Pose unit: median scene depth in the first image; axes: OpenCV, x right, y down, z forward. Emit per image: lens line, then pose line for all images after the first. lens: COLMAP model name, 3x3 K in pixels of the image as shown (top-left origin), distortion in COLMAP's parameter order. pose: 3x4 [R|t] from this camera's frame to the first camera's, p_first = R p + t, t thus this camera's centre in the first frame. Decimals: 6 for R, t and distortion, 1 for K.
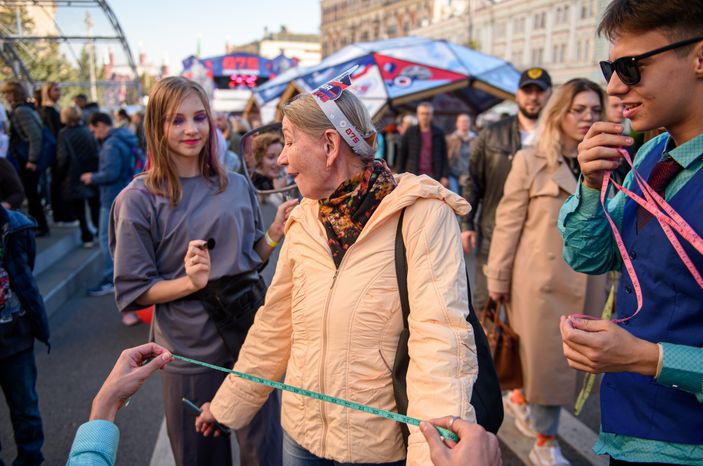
lens RADIAL K [[636.7, 0, 359.0], [0, 636.7, 230.0], [0, 0, 1]] dist [-0.051810, 0.003747]
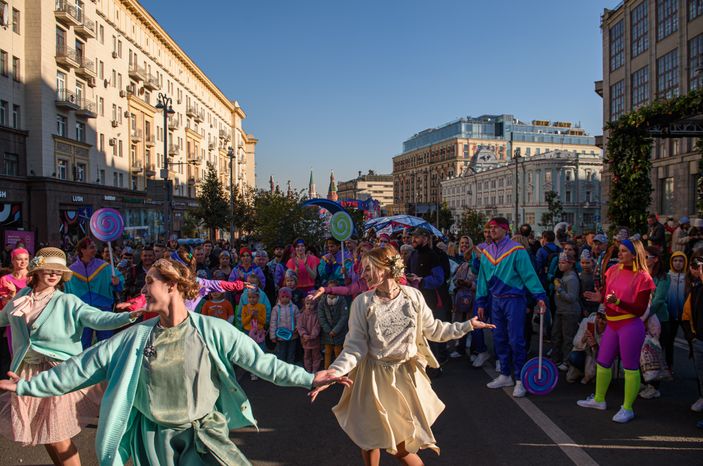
lens RADIAL K [[513.3, 0, 354.6], [0, 513.3, 231.6], [0, 0, 1]] dist [0.000496, -0.013024]
pose [[0.989066, -0.007121, -0.147302, 0.087314], [-0.016746, 0.986950, -0.160154, 0.105275], [0.146520, 0.160870, 0.976039, -0.725082]]
